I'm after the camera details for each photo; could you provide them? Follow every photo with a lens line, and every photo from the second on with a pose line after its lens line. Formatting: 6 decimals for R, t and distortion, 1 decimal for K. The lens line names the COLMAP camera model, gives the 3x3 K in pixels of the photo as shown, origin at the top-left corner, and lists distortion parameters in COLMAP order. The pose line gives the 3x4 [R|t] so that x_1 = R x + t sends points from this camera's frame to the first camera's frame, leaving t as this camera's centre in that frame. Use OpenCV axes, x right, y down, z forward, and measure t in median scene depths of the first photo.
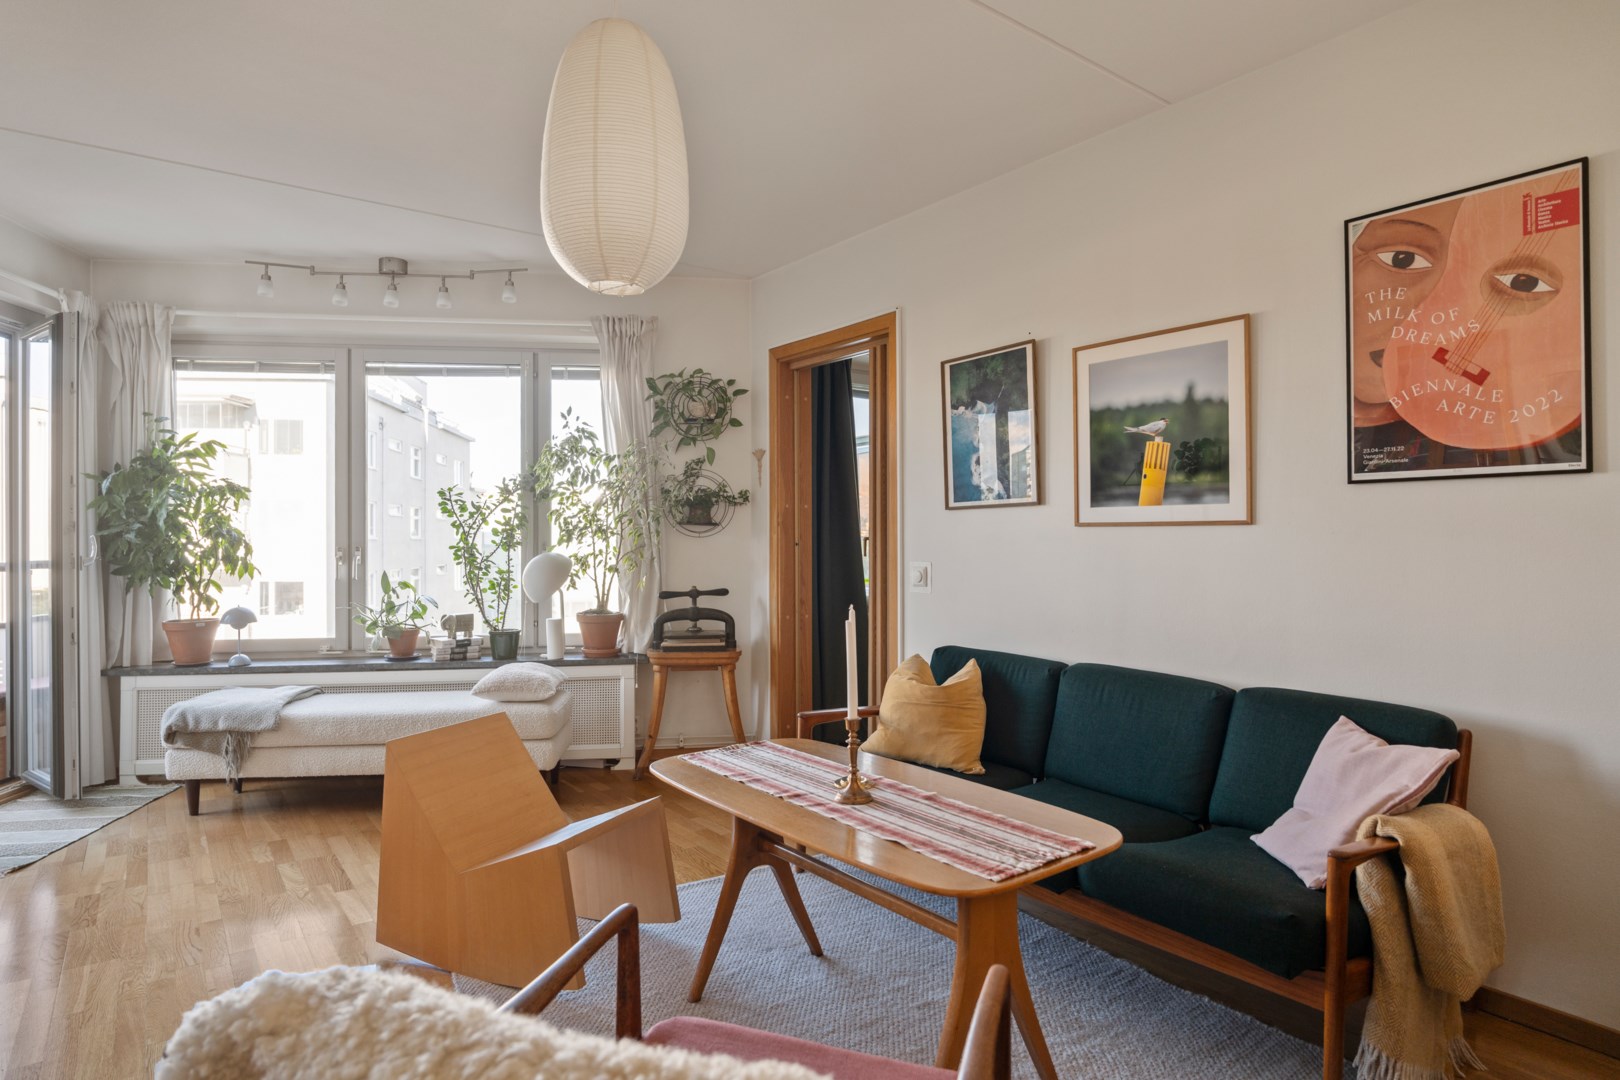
lens RADIAL K [[893.3, 0, 810.1], [0, 893.3, 534.5], [0, 0, 1]] dist [-0.023888, 0.005207]
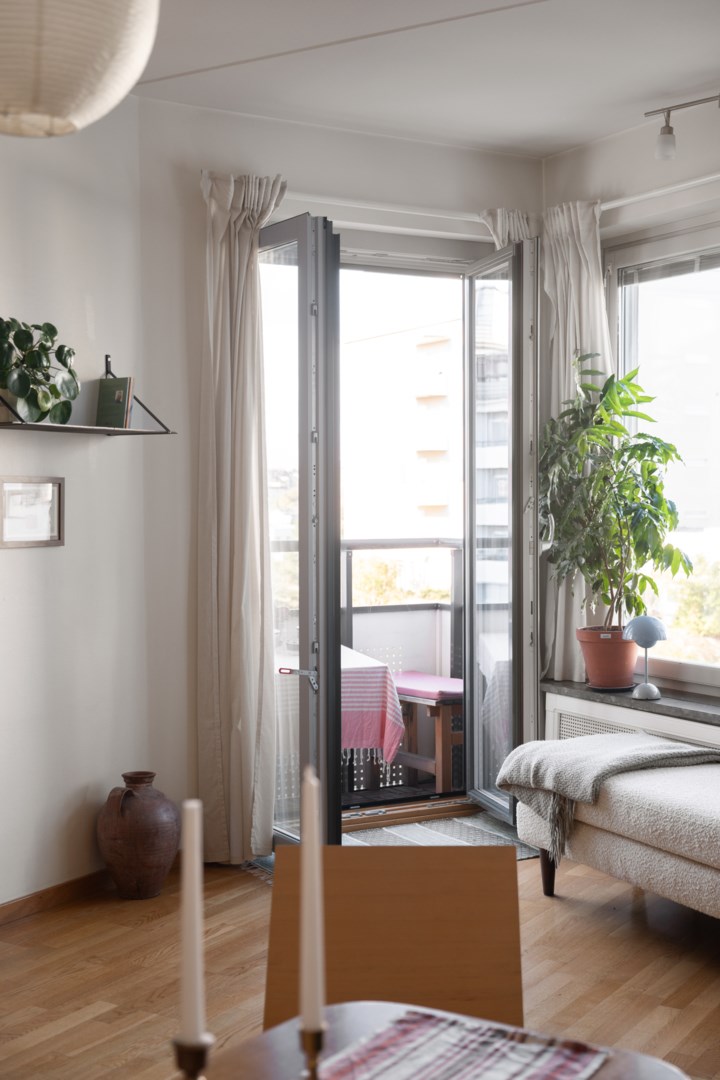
lens RADIAL K [[1400.5, 0, 355.8], [0, 1400.5, 553.5], [0, 0, 1]] dist [0.022031, 0.000000]
pose [[0.358068, 0.043091, -0.932700, 0.362054], [0.006867, 0.998786, 0.048781, -0.027800], [0.933670, -0.023872, 0.357338, 0.457700]]
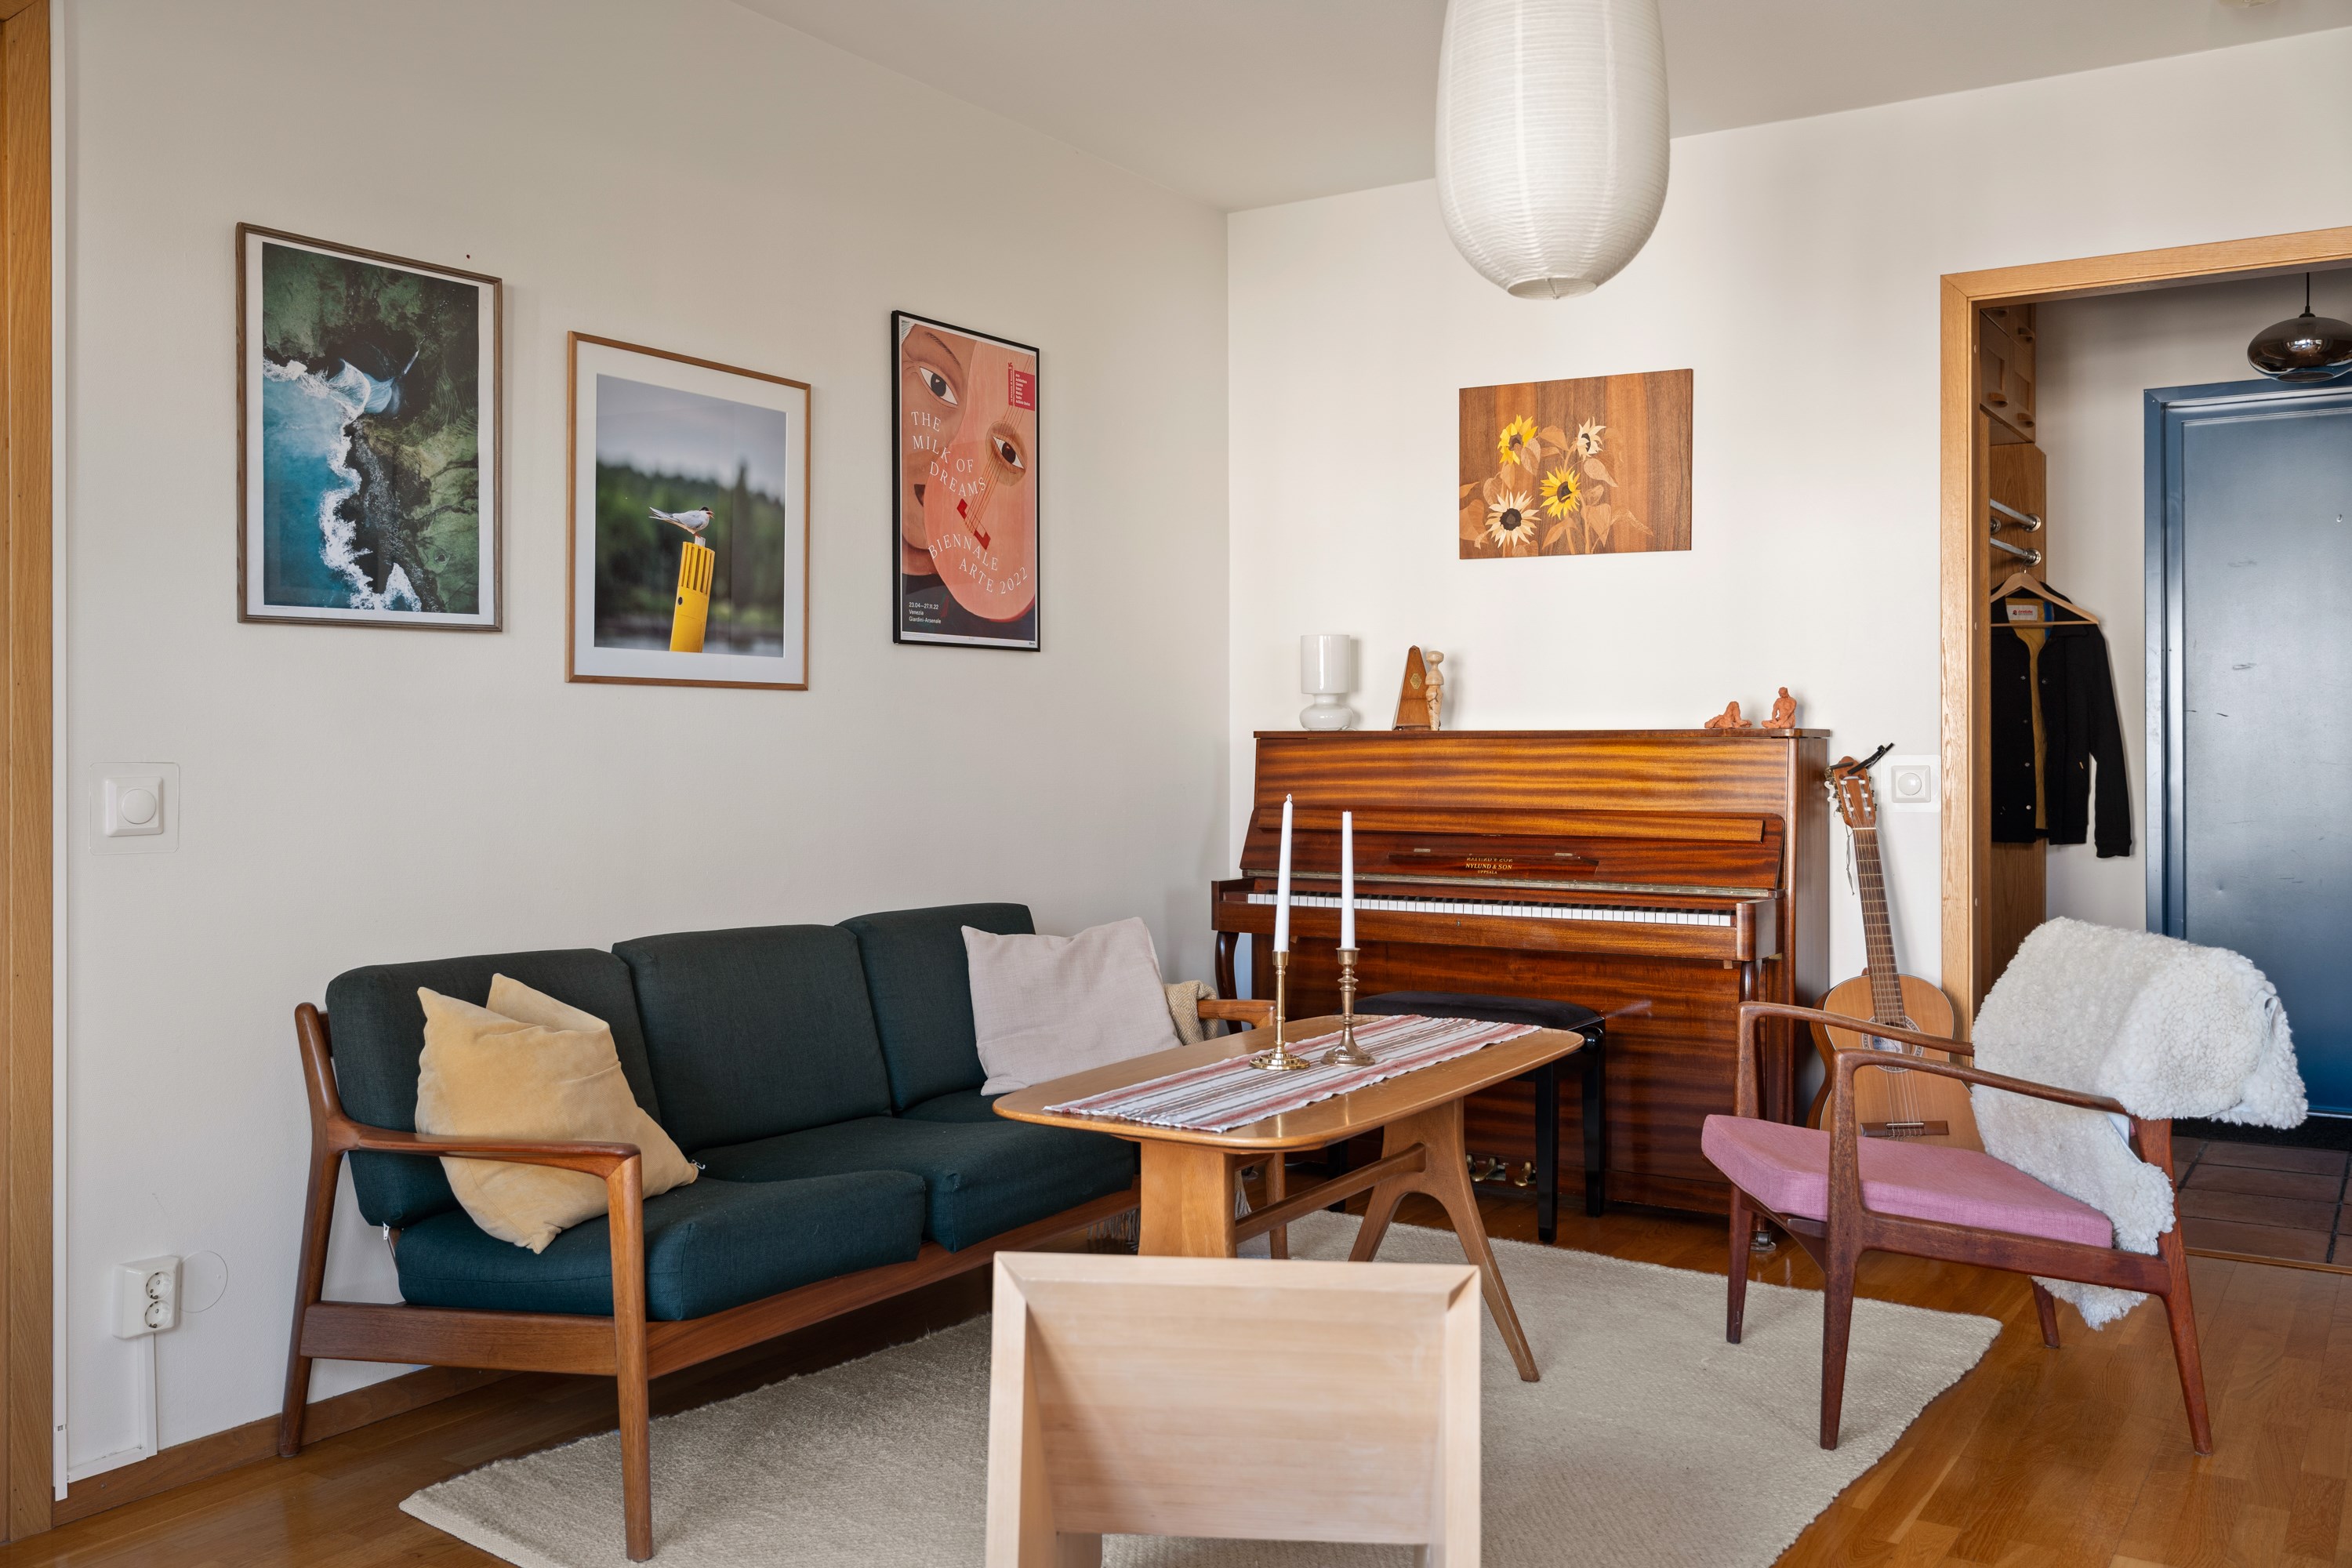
lens RADIAL K [[2008.7, 0, 1170.3], [0, 2008.7, 742.0], [0, 0, 1]] dist [0.002612, -0.012806]
pose [[-0.354020, 0.005336, 0.935223, -0.764846], [0.000851, 0.999985, -0.005384, 0.027172], [-0.935238, -0.001110, -0.354019, 0.926446]]
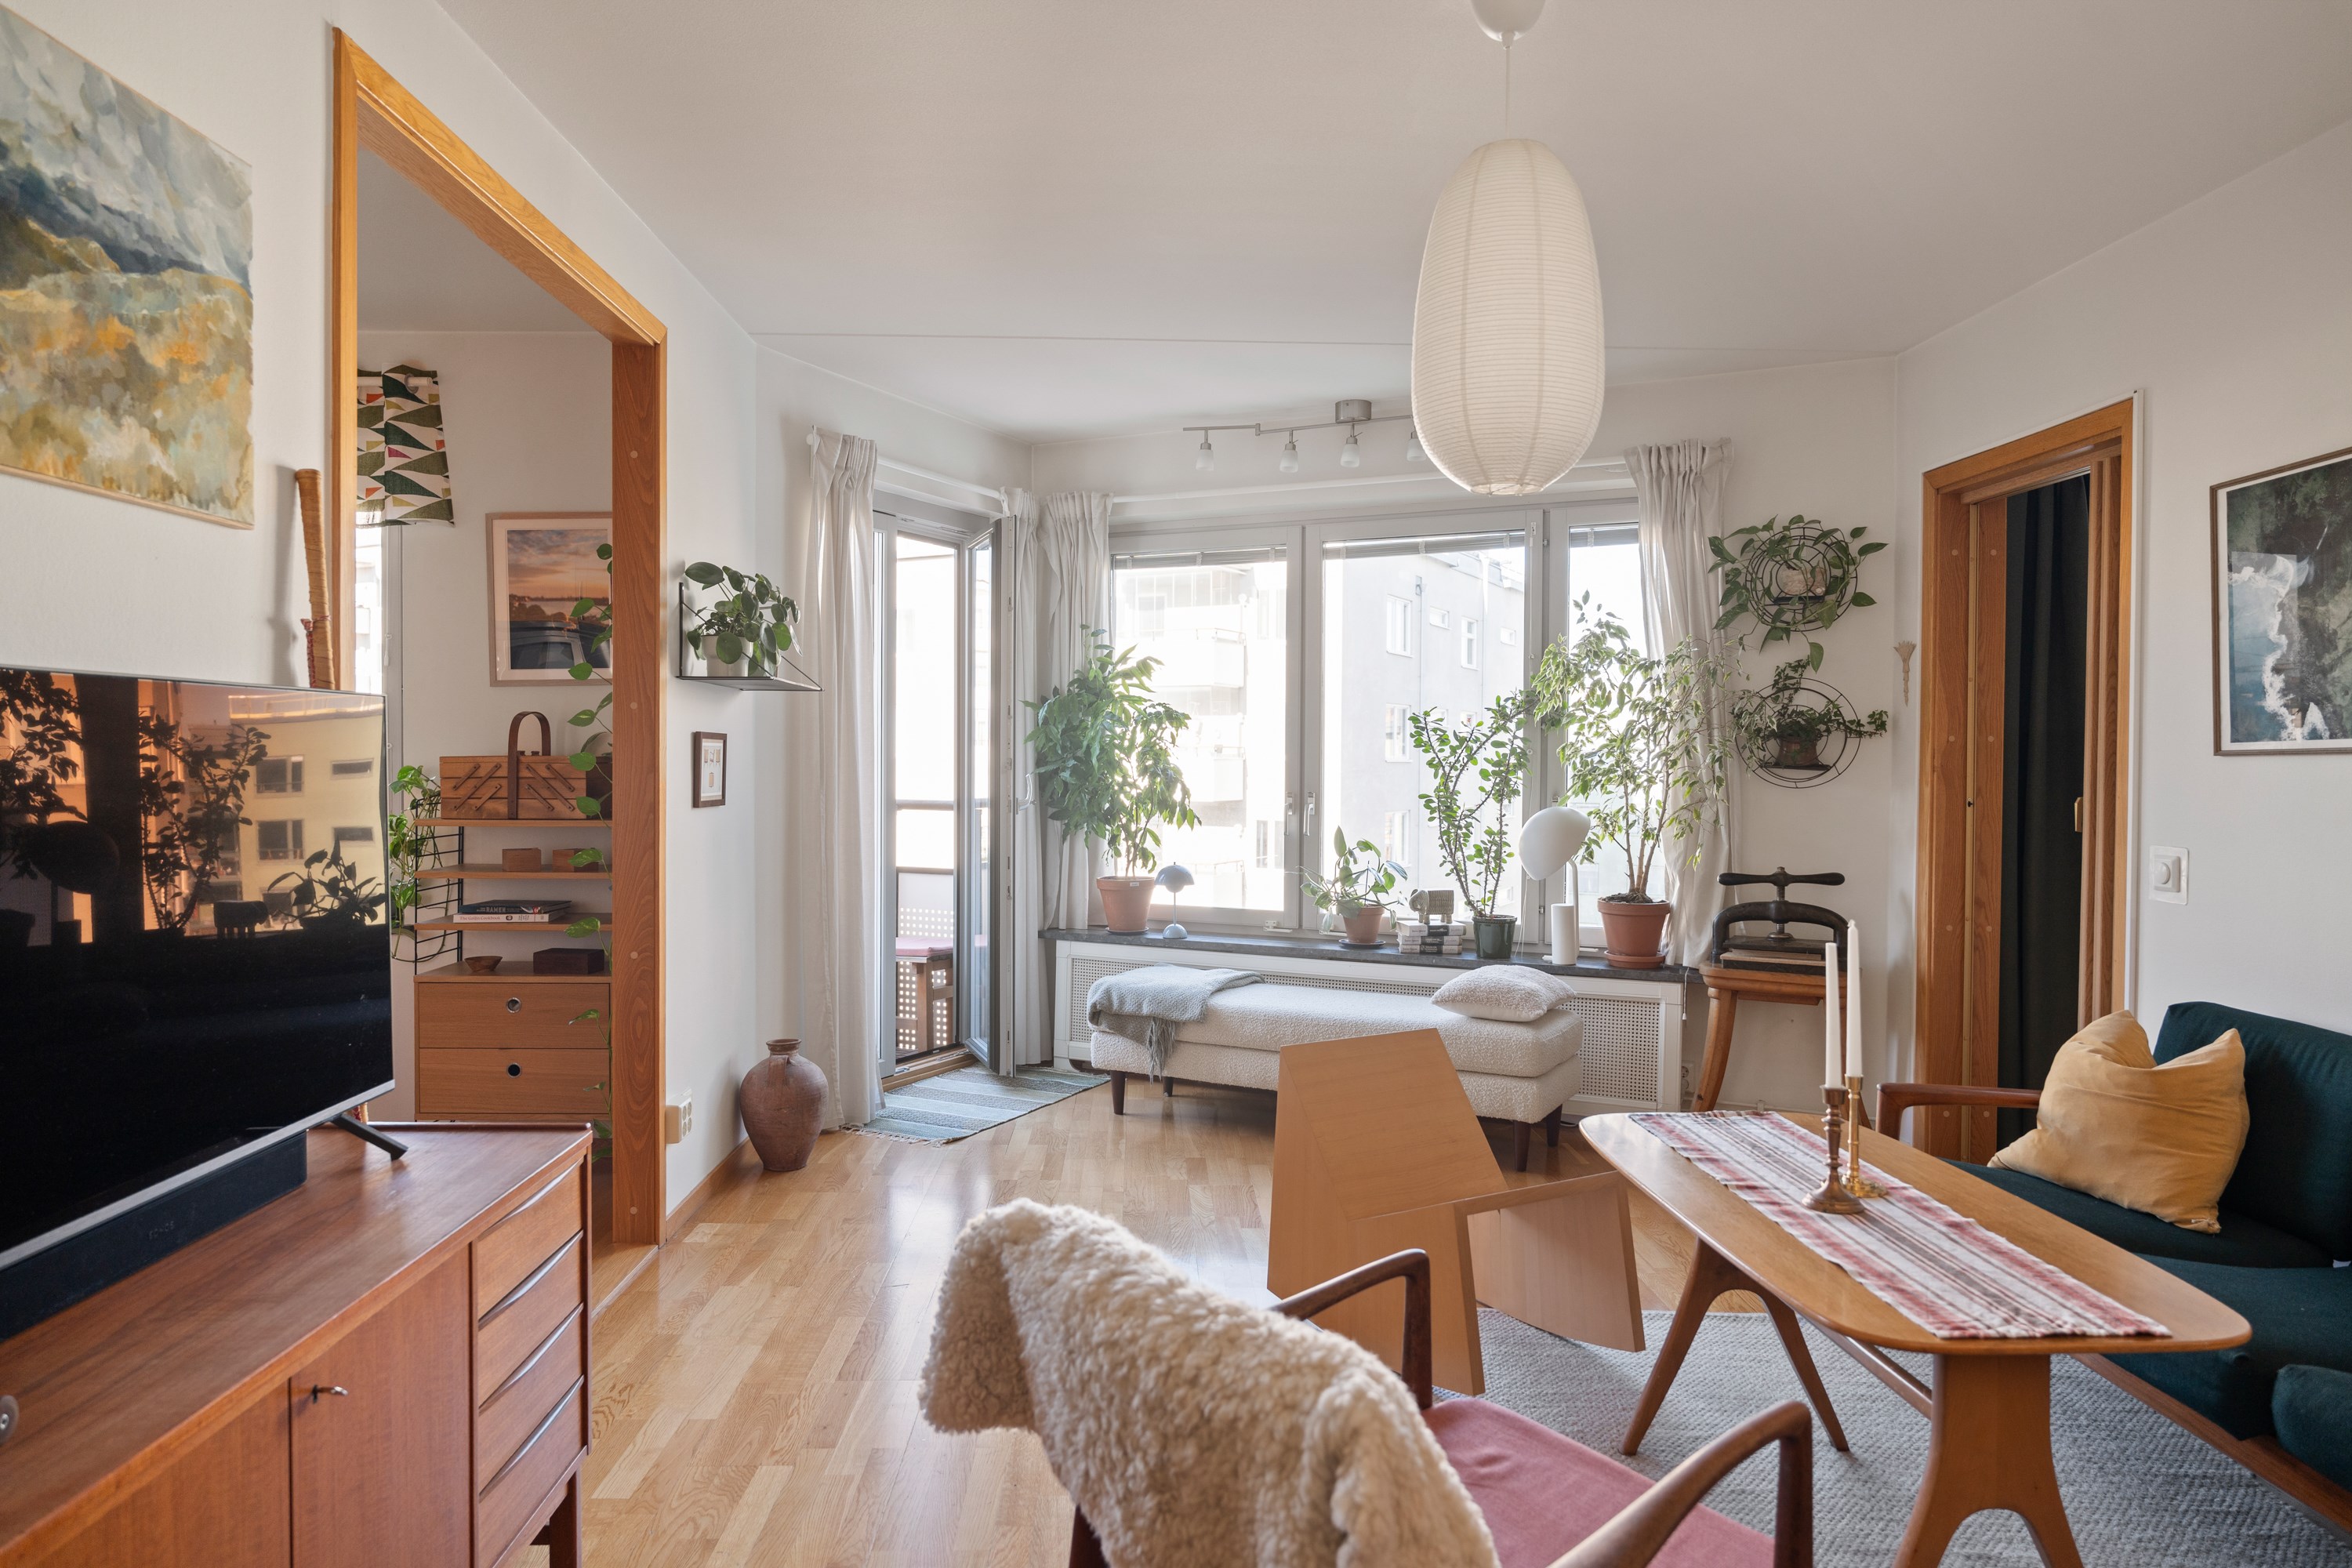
lens RADIAL K [[1499.5, 0, 1175.4], [0, 1499.5, 778.3], [0, 0, 1]] dist [-0.023308, 0.012209]
pose [[0.815381, 0.017832, -0.578651, 0.158609], [-0.008327, 0.999783, 0.019076, -0.025638], [0.578865, -0.010736, 0.815352, -0.117056]]
